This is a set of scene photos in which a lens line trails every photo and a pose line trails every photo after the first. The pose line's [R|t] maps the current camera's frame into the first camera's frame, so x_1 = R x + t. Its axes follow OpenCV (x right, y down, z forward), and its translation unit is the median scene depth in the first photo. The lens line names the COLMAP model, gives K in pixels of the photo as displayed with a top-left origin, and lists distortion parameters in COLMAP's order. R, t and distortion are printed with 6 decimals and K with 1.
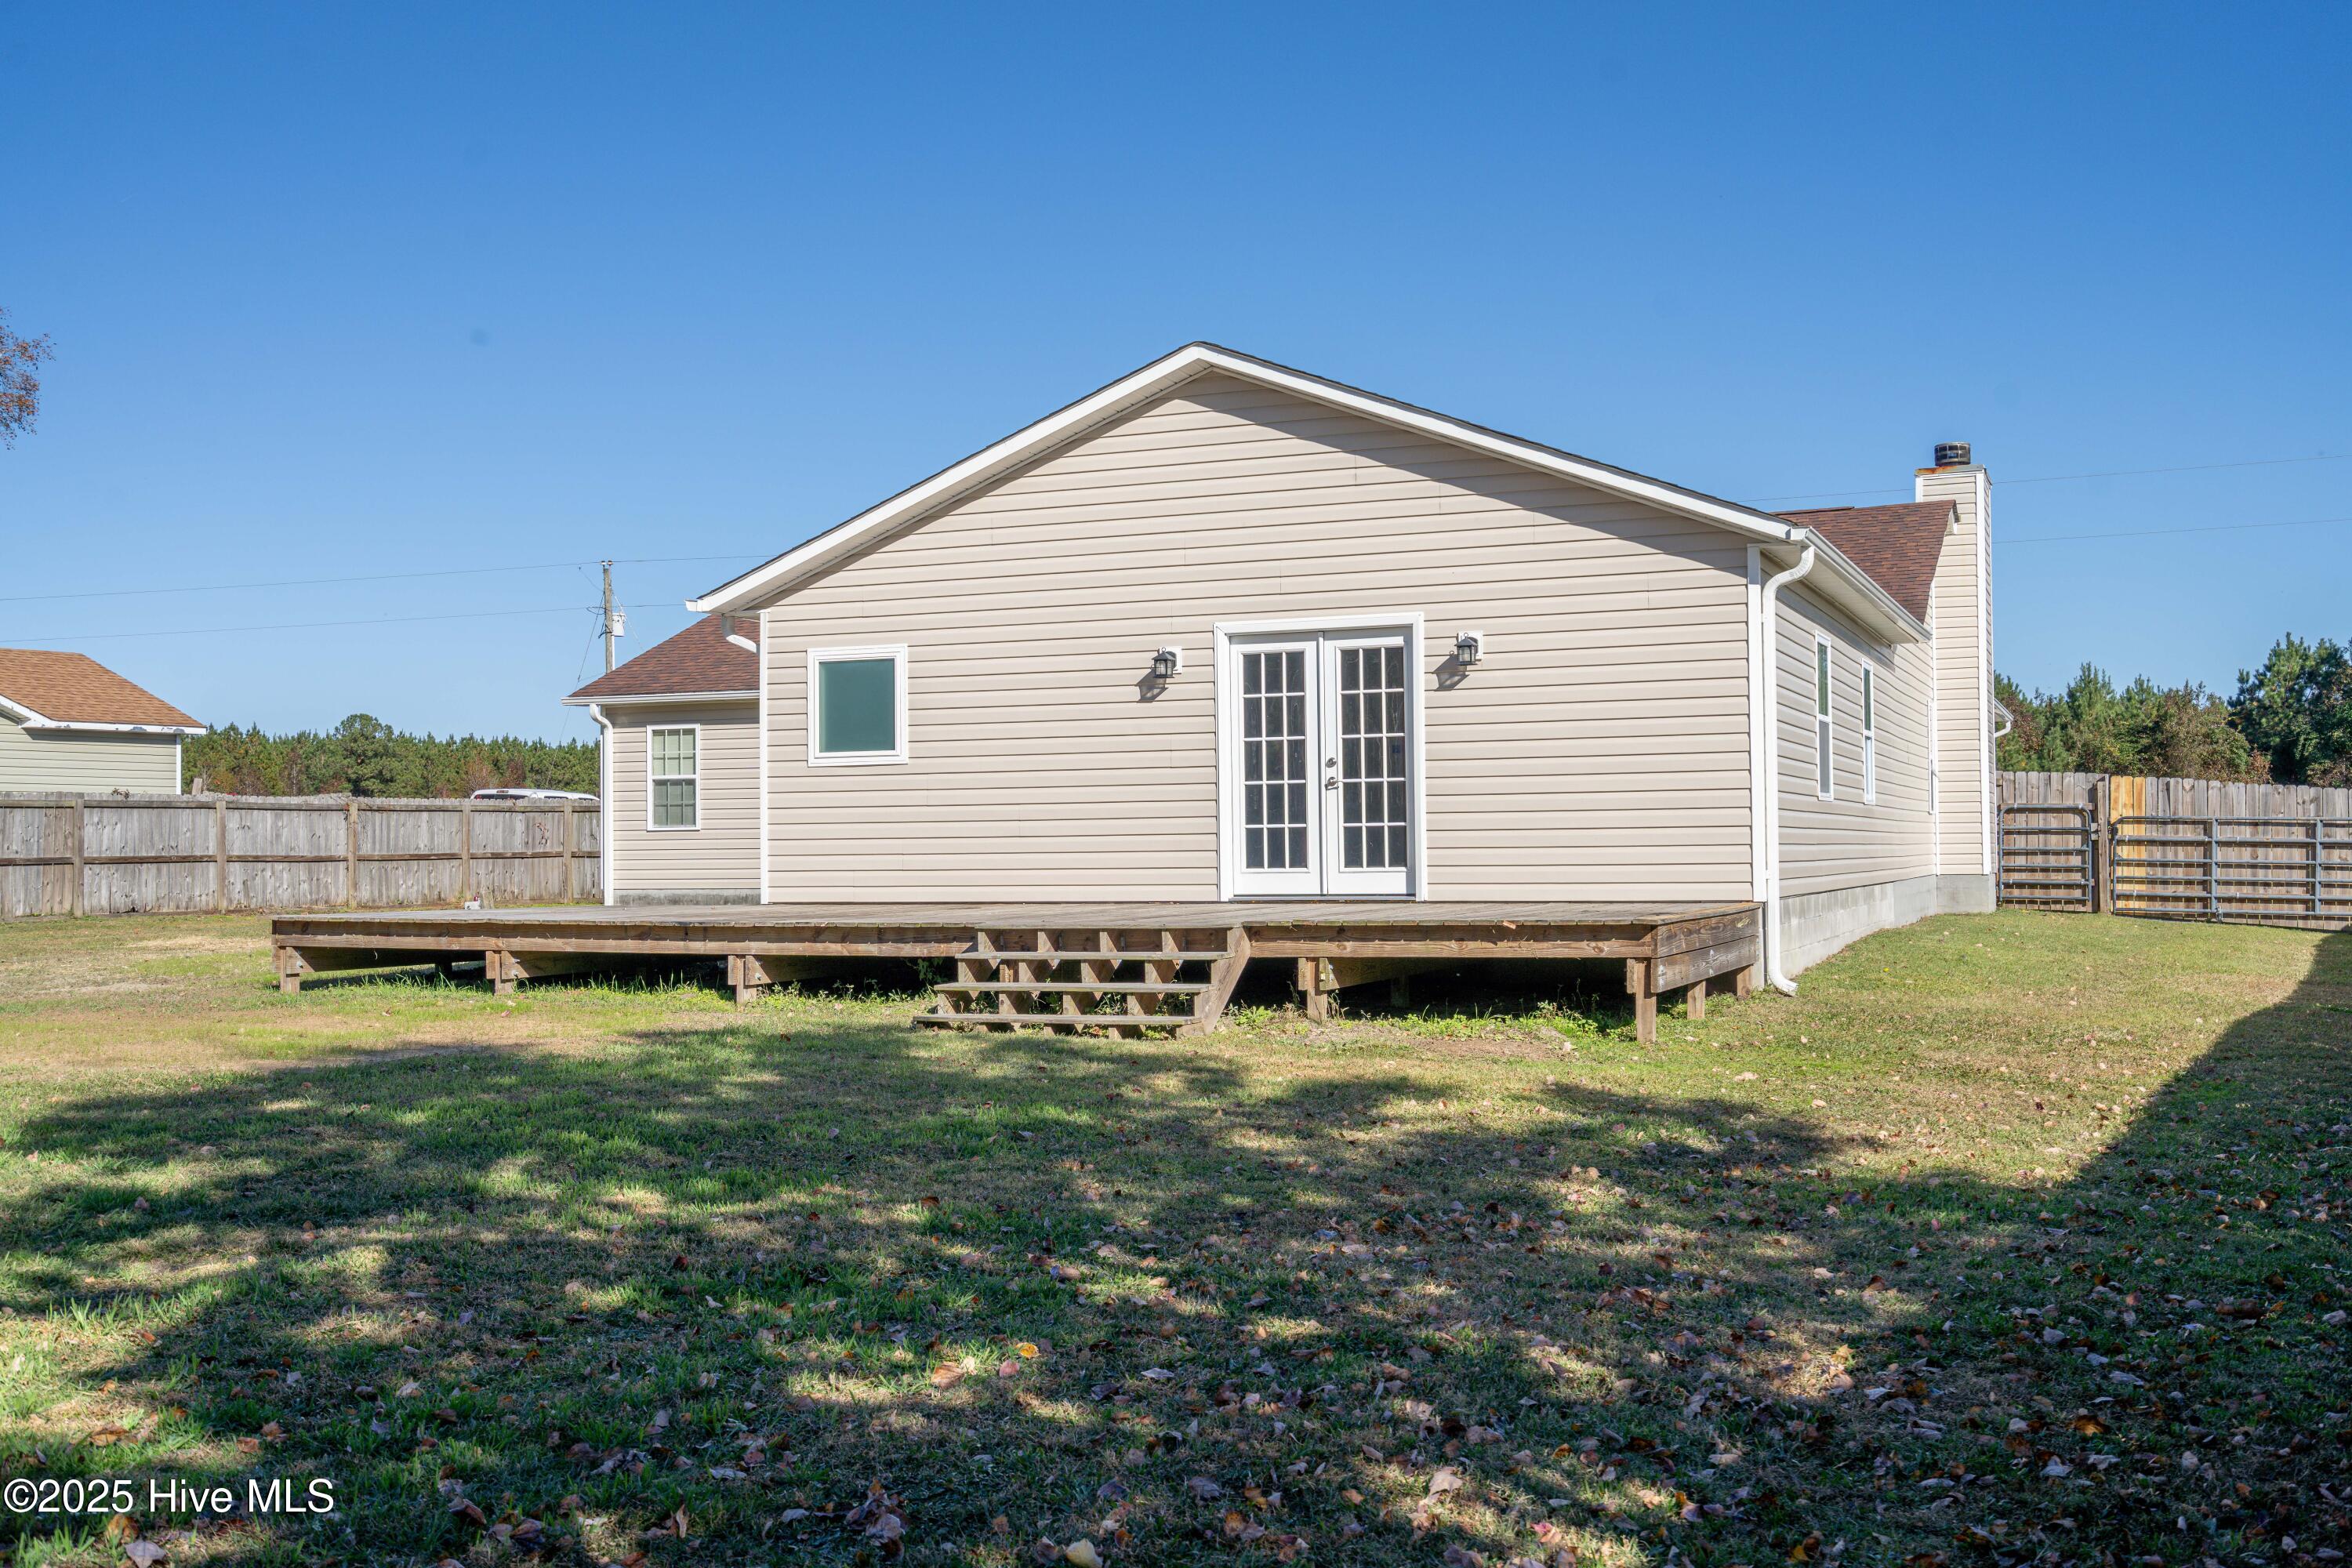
lens RADIAL K [[2350.0, 0, 1176.0], [0, 2350.0, 784.0], [0, 0, 1]] dist [-0.010109, -0.009723]
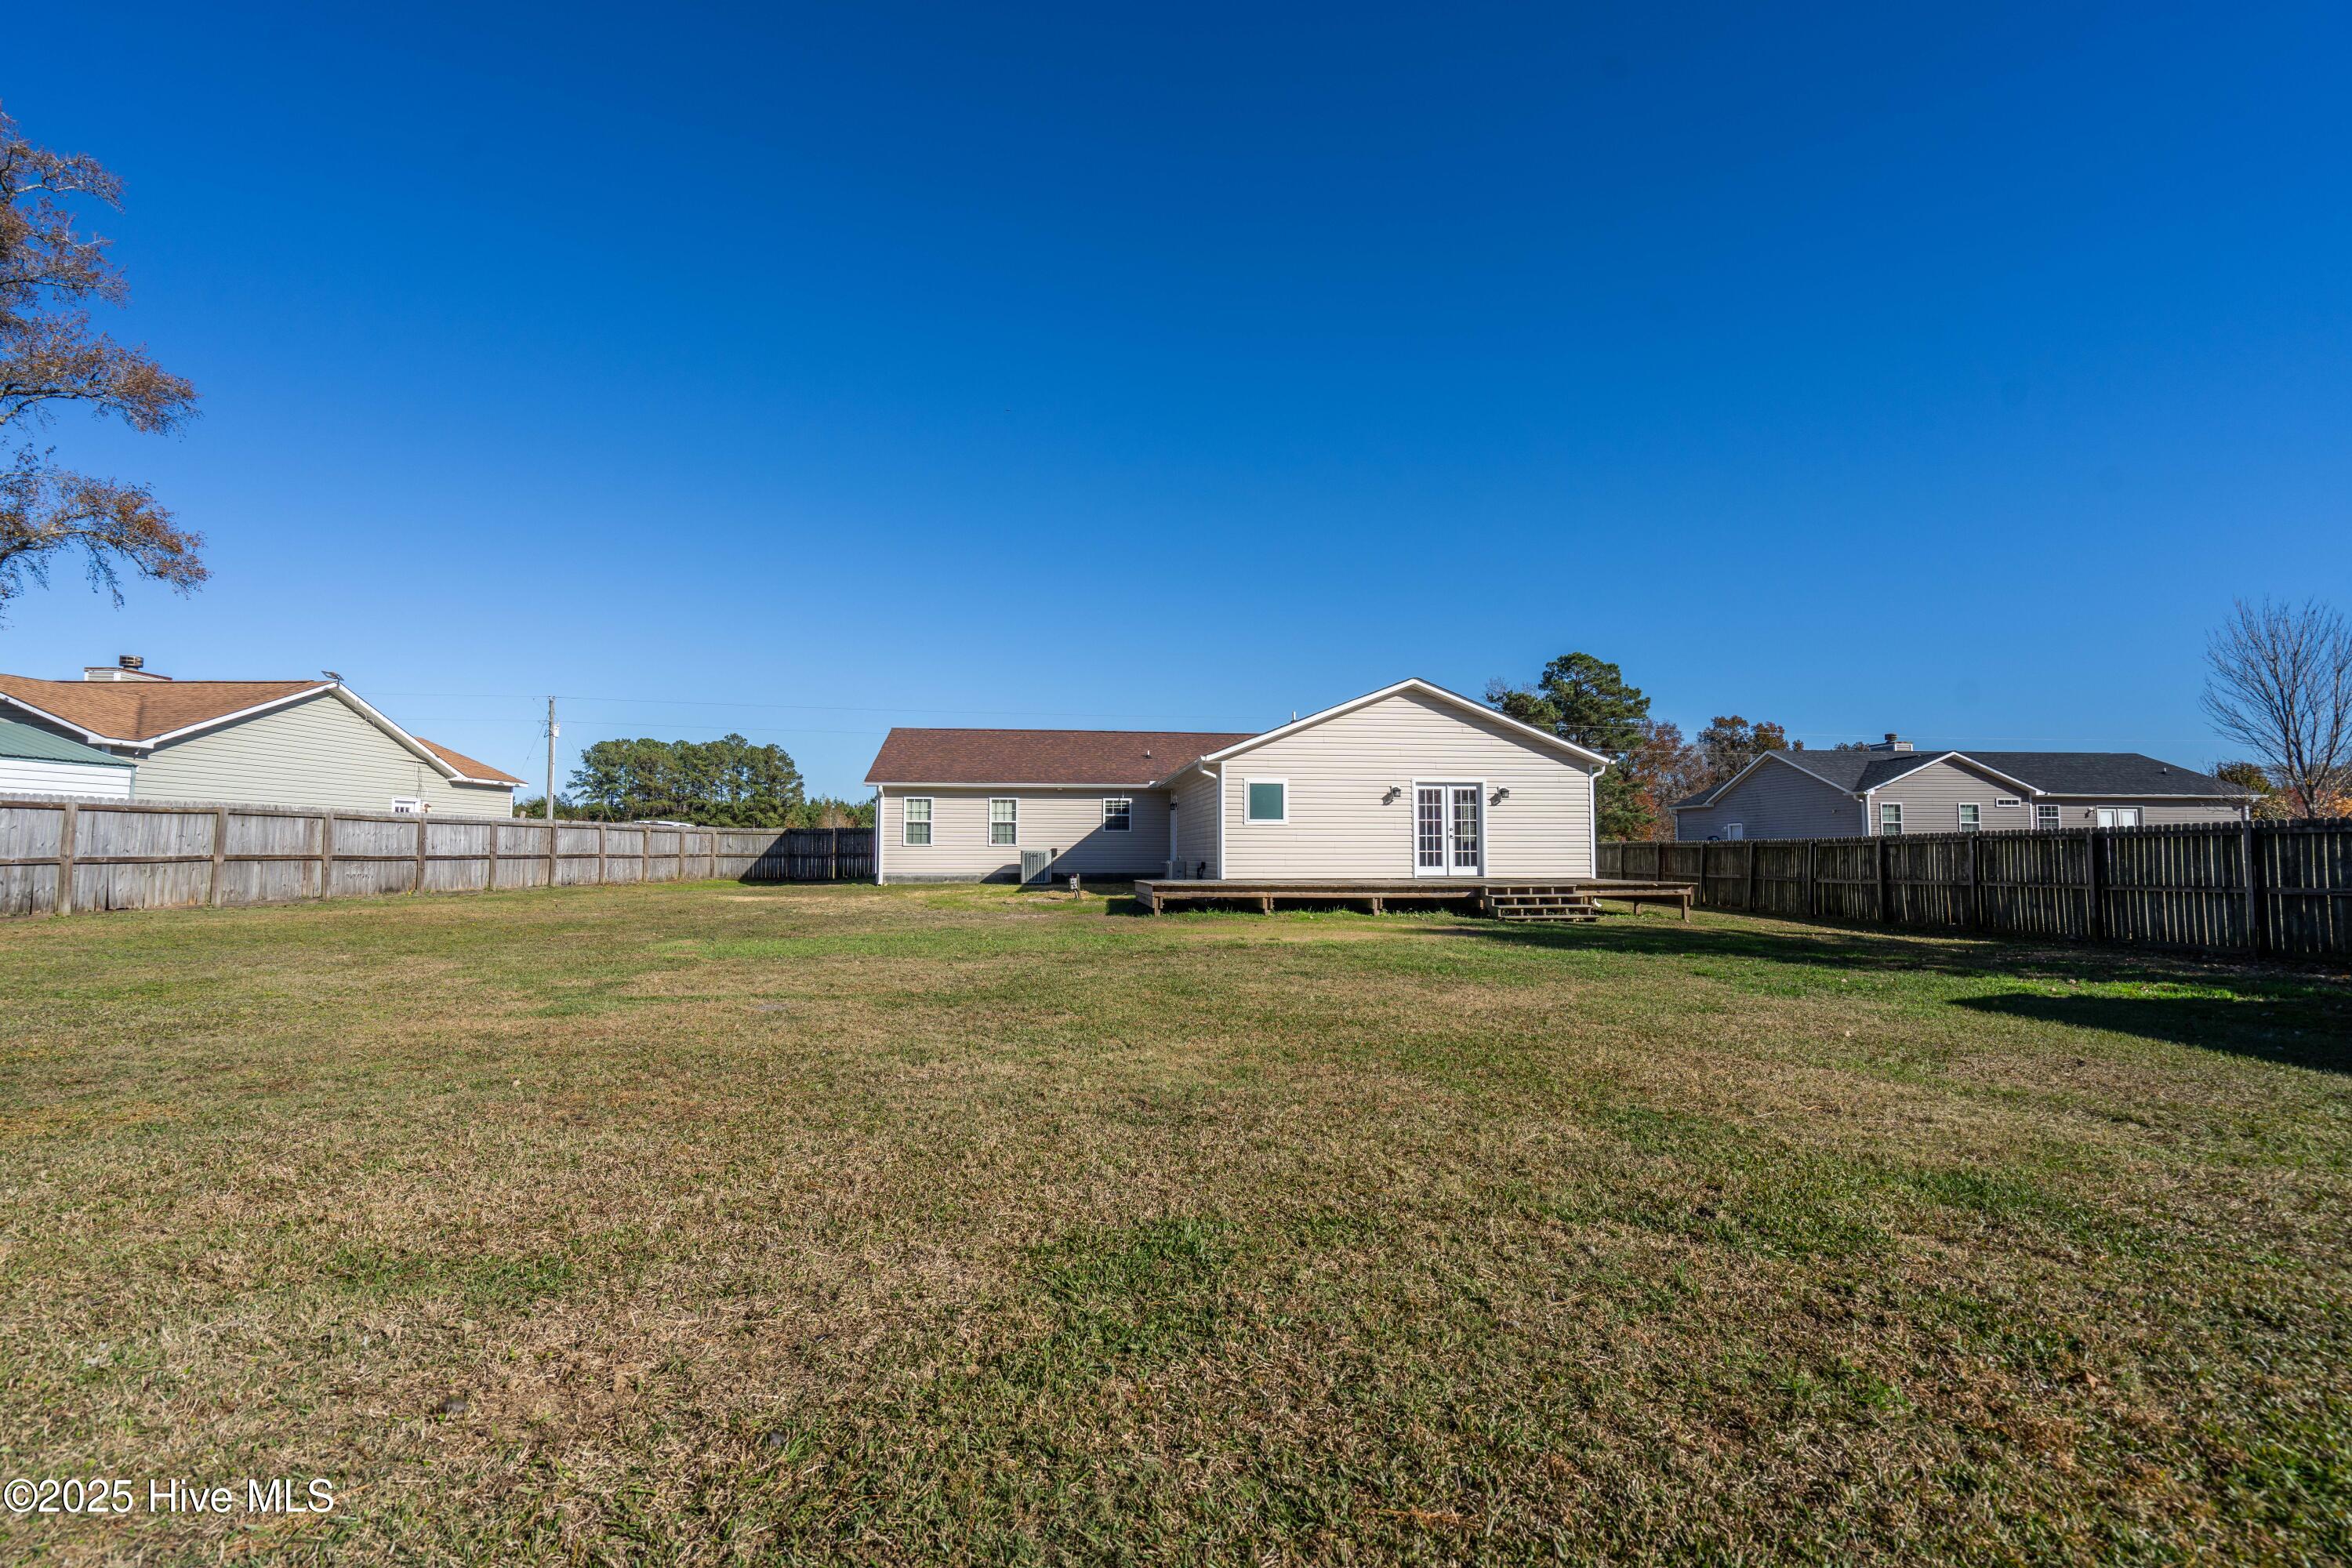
lens RADIAL K [[1082.0, 0, 1176.6], [0, 1082.0, 824.0], [0, 0, 1]] dist [0.001385, 0.000108]
pose [[0.865504, 0.025852, 0.500234, -0.870101], [-0.025033, 0.999652, -0.008350, 0.003591], [-0.500276, -0.005296, 0.865850, 0.030460]]
